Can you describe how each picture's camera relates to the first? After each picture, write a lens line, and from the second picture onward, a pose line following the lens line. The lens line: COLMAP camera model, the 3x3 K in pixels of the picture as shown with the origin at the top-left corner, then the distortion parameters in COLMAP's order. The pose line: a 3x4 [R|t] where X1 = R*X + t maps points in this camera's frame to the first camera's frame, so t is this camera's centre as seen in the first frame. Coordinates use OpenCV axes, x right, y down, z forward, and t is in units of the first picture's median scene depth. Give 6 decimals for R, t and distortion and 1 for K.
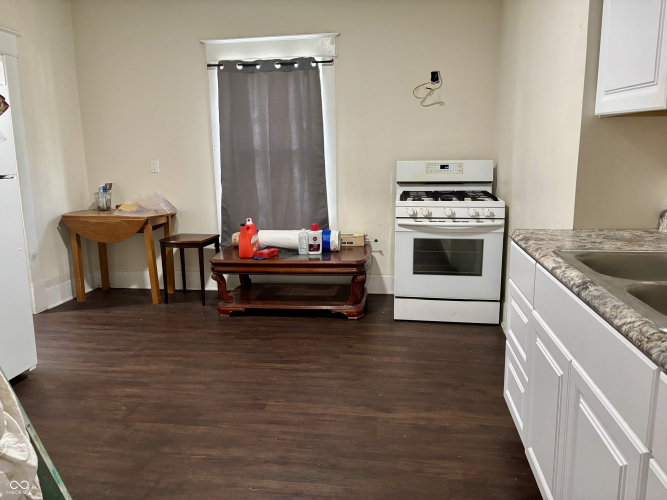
lens RADIAL K [[505.6, 0, 330.3], [0, 505.6, 247.0], [0, 0, 1]] dist [0.041735, -0.053886]
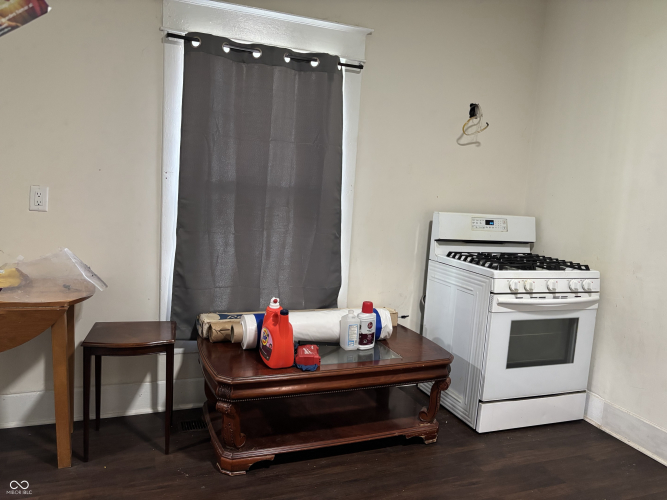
lens RADIAL K [[505.6, 0, 331.4], [0, 505.6, 250.6], [0, 0, 1]] dist [0.041735, -0.053886]
pose [[0.864239, 0.004654, 0.503060, -0.395896], [0.021623, 0.998690, -0.046386, -0.082163], [-0.502616, 0.050966, 0.863006, 0.436403]]
